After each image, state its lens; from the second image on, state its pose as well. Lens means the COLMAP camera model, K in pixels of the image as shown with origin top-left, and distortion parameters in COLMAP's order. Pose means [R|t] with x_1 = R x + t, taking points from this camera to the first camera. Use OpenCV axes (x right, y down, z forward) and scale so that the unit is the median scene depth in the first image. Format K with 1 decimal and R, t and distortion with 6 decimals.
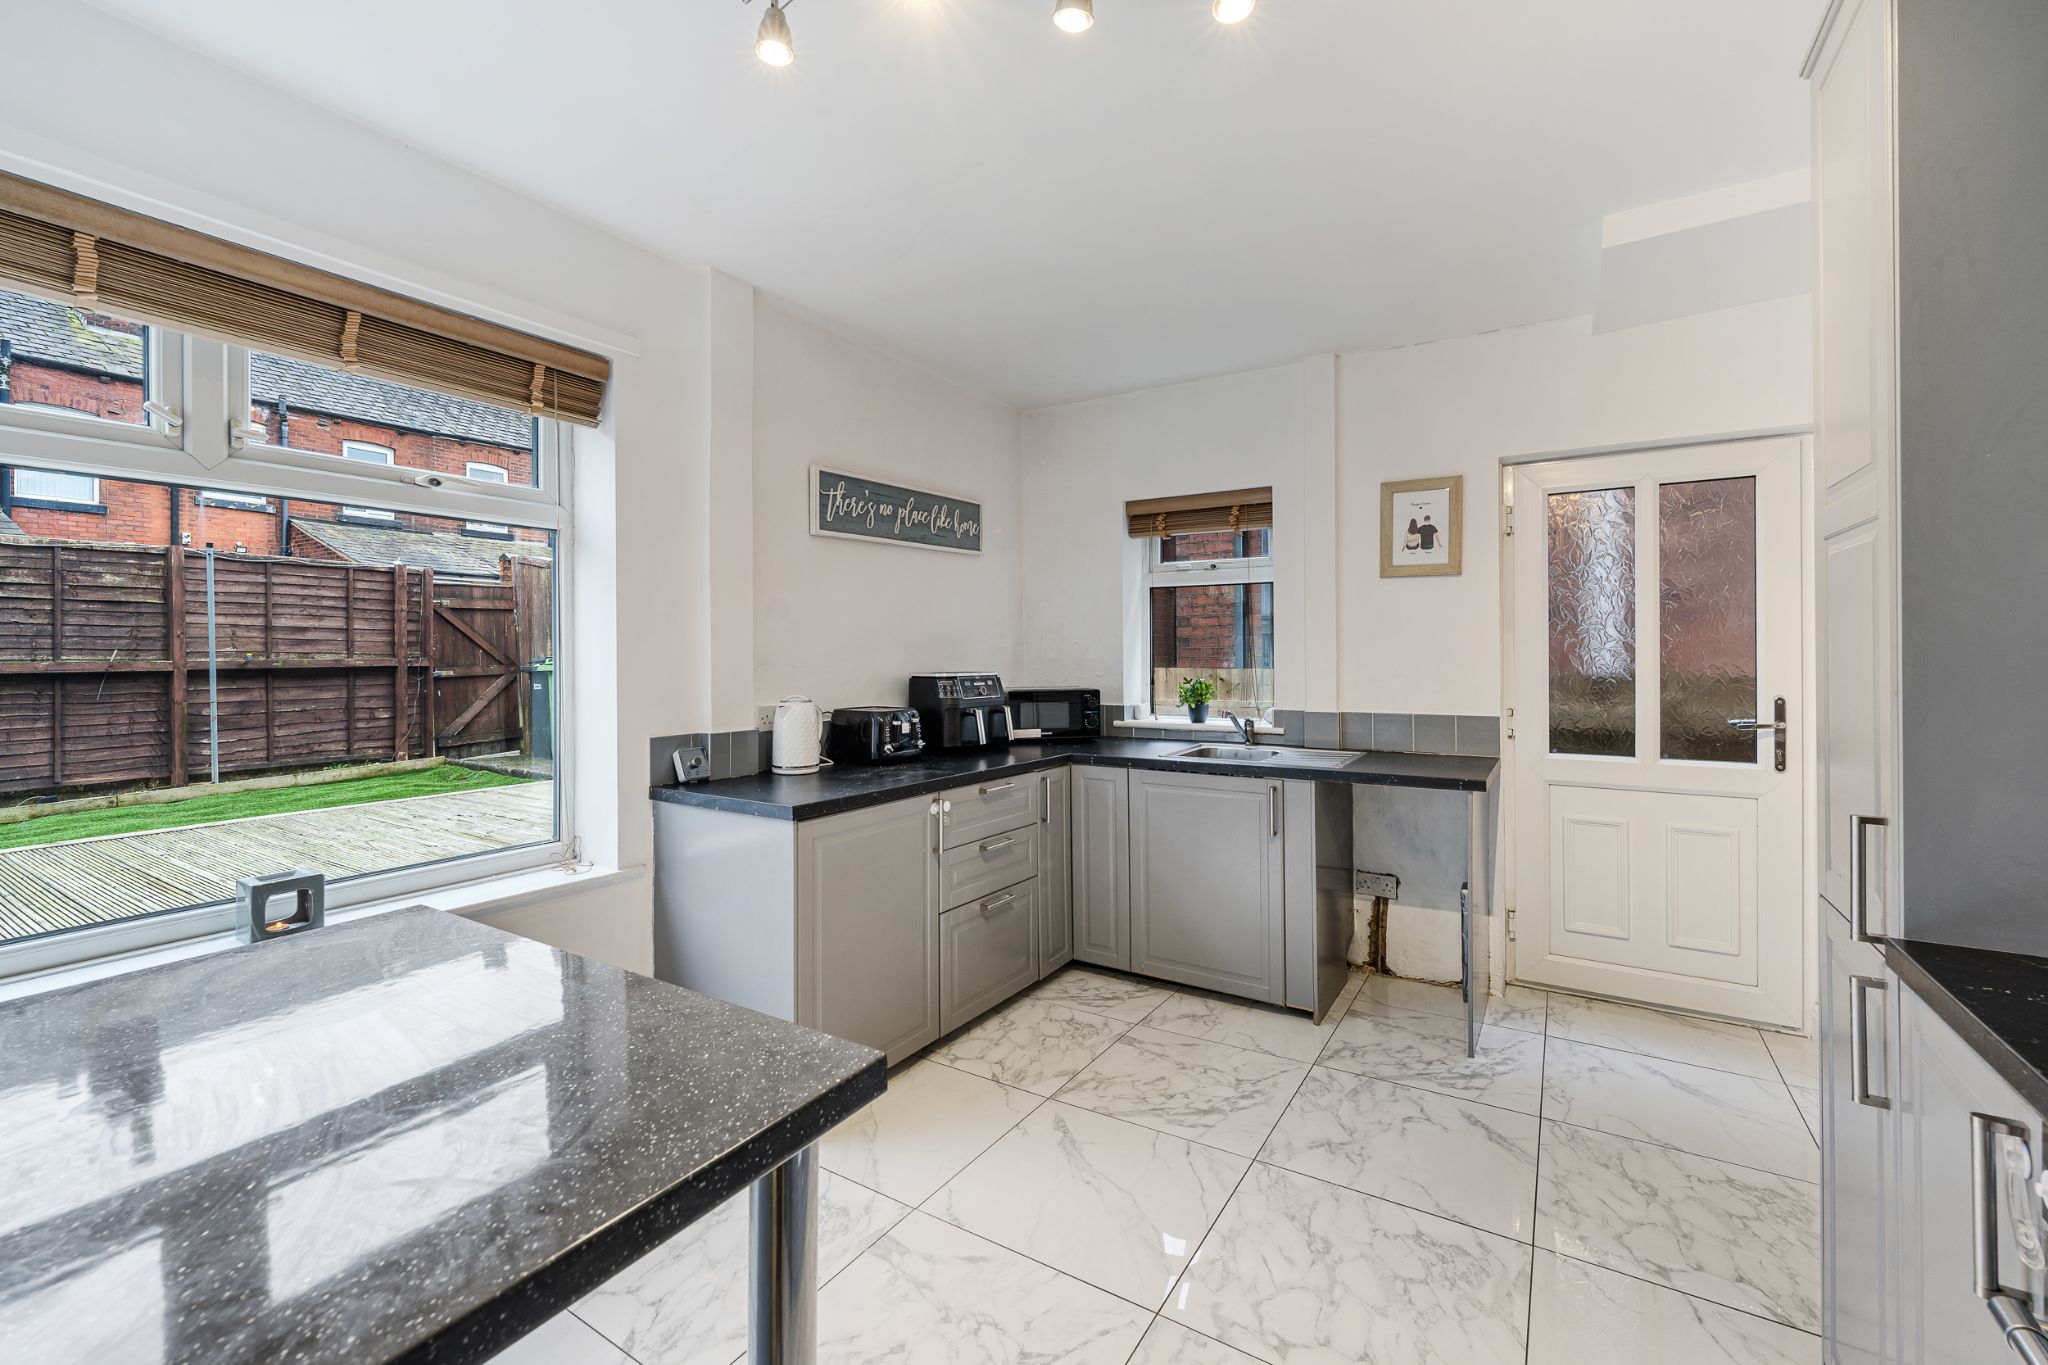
lens RADIAL K [[849.7, 0, 1022.7], [0, 849.7, 661.2], [0, 0, 1]] dist [0.001041, -0.000138]
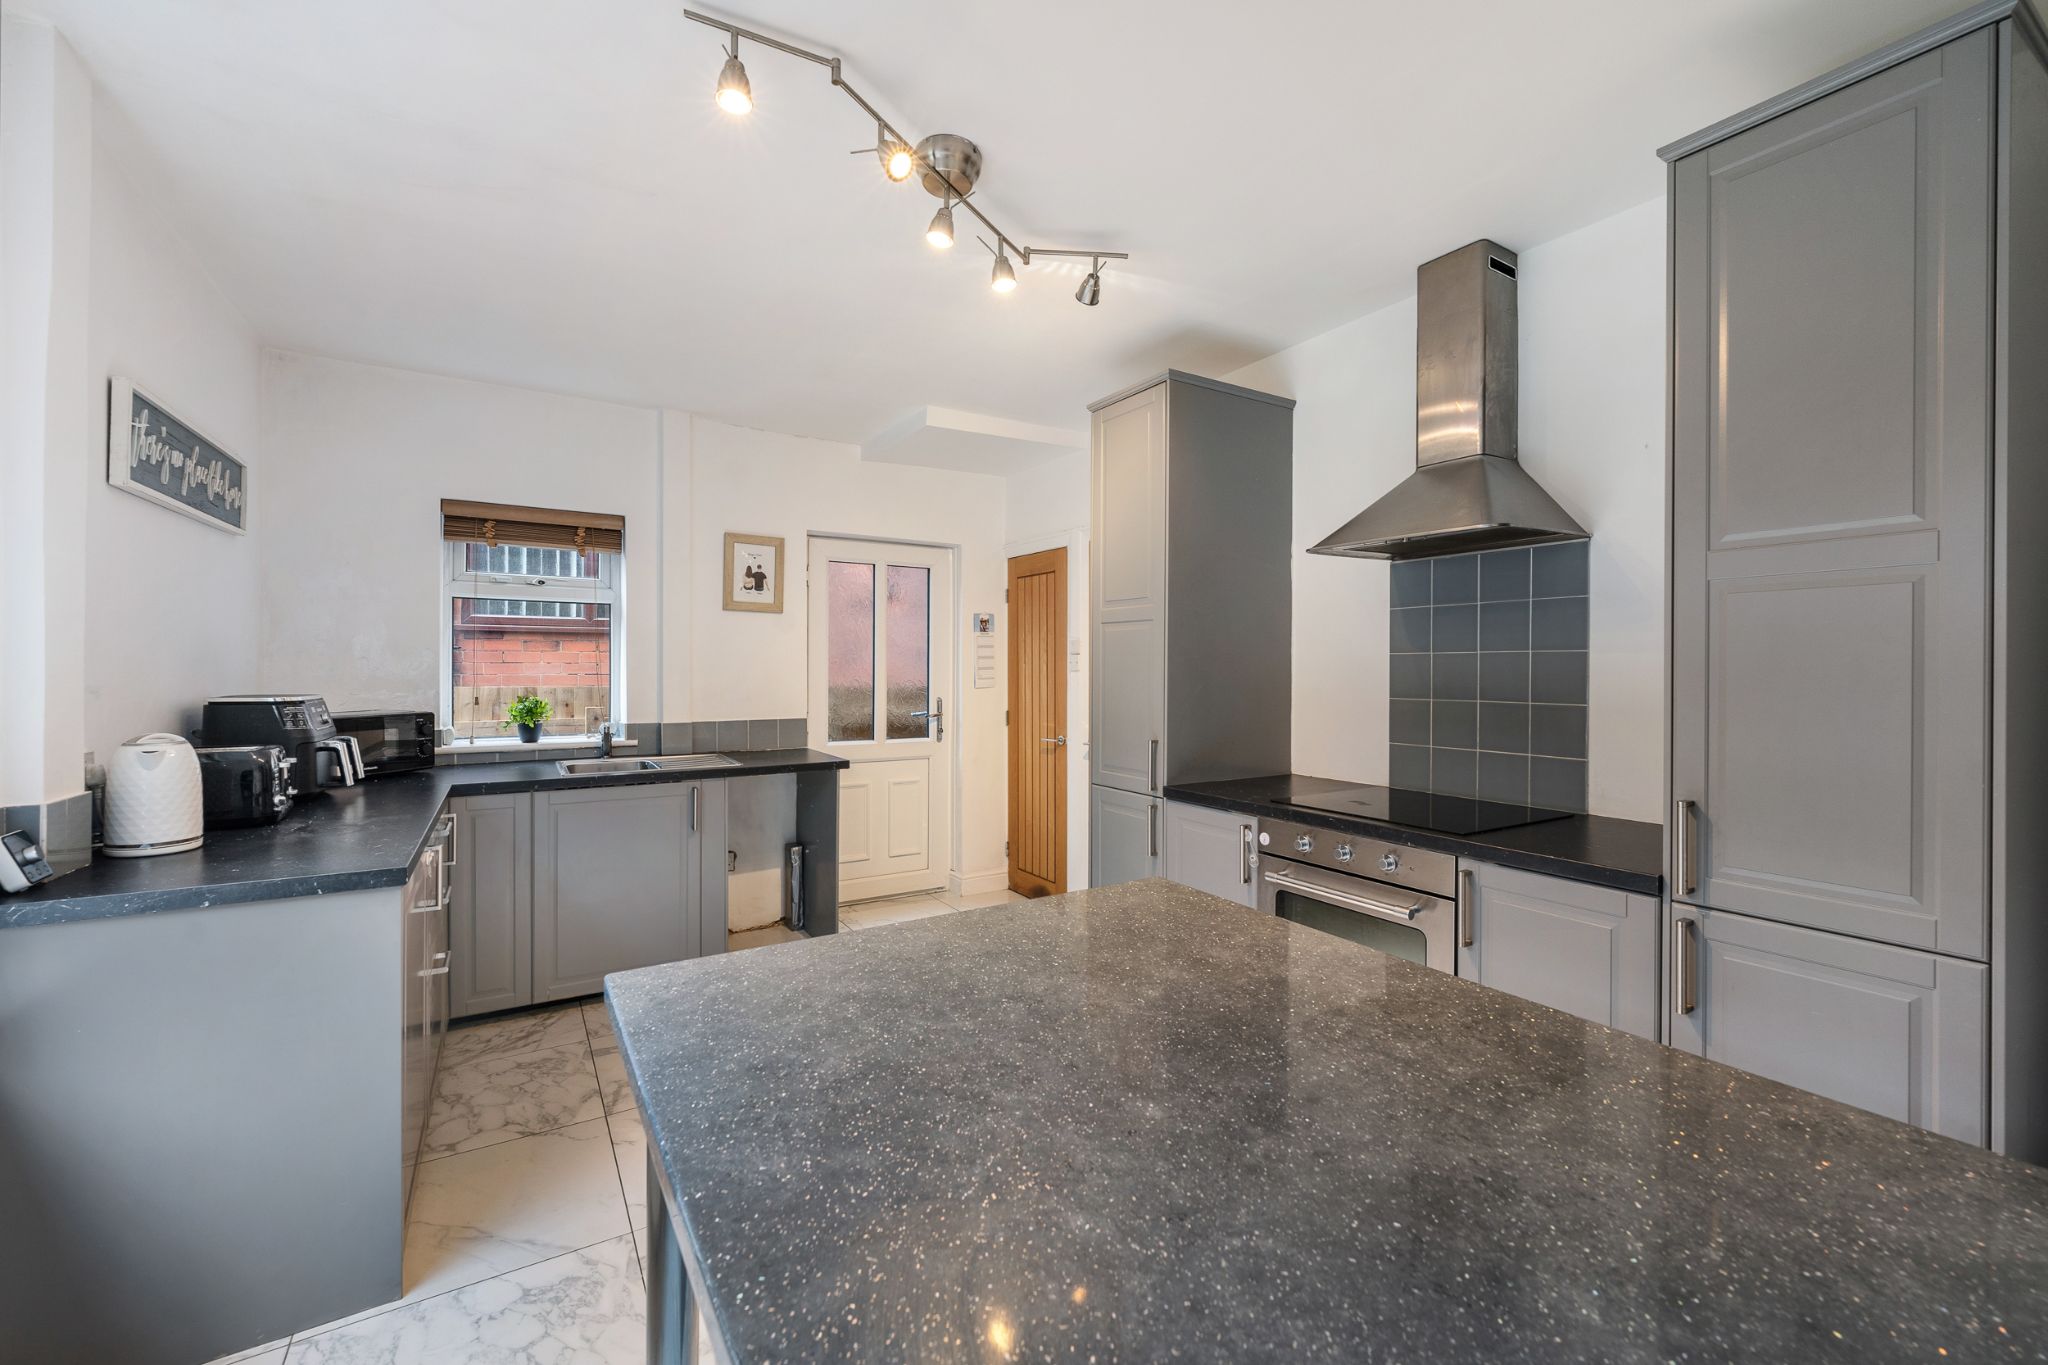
lens RADIAL K [[819.8, 0, 1024.0], [0, 819.8, 682.5], [0, 0, 1]] dist [0.000639, -0.000047]
pose [[0.435767, -0.007950, 0.900024, -0.465067], [0.001481, 0.999966, 0.008115, -0.003227], [-0.900058, -0.002203, 0.435764, 0.101729]]
